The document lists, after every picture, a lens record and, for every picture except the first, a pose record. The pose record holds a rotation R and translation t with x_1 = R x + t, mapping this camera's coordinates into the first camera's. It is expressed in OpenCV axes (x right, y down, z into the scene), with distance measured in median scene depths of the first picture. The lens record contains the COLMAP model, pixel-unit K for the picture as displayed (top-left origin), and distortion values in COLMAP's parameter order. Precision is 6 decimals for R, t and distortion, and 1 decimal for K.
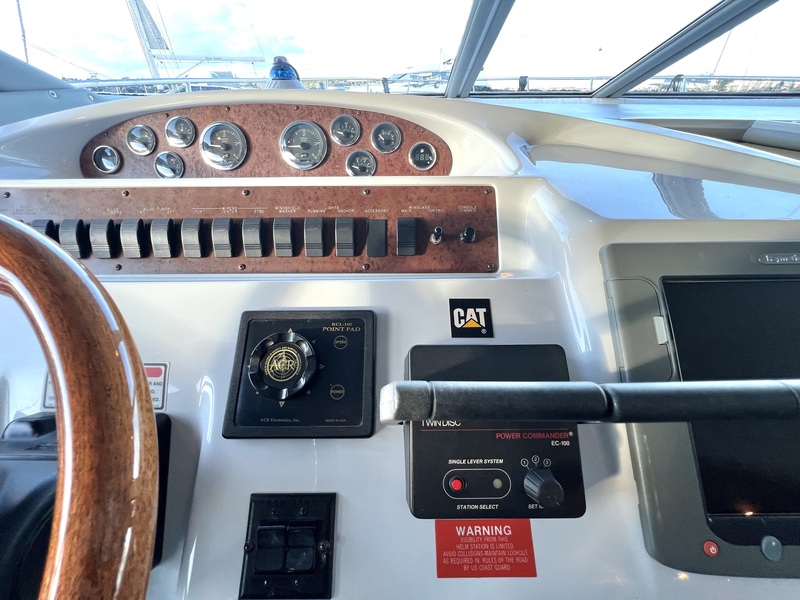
lens RADIAL K [[320.4, 0, 401.2], [0, 320.4, 300.3], [0, 0, 1]] dist [-0.003115, 0.001076]
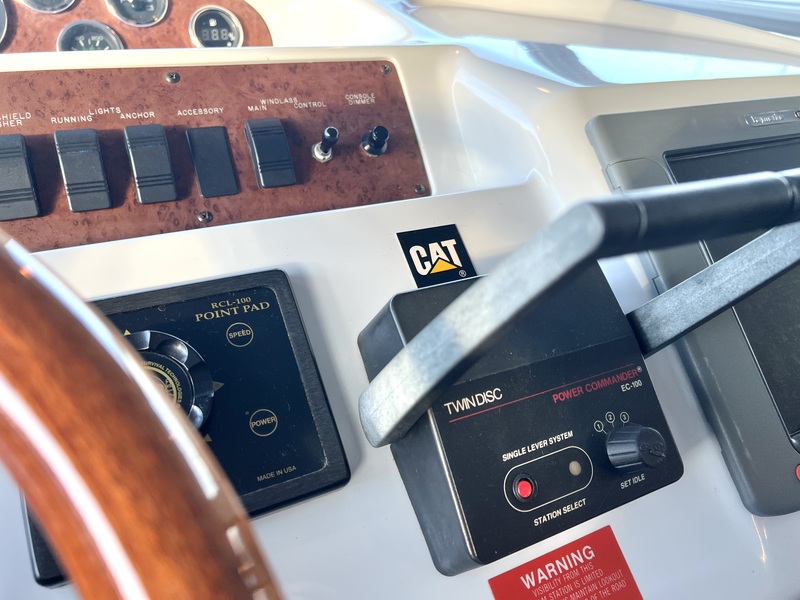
lens RADIAL K [[611.8, 0, 402.9], [0, 611.8, 302.4], [0, 0, 1]] dist [0.022448, -0.037608]
pose [[0.892186, -0.186267, 0.411472, -0.260758], [0.211441, 0.977259, -0.016074, 0.113090], [-0.399120, 0.101343, 0.911281, -0.008808]]
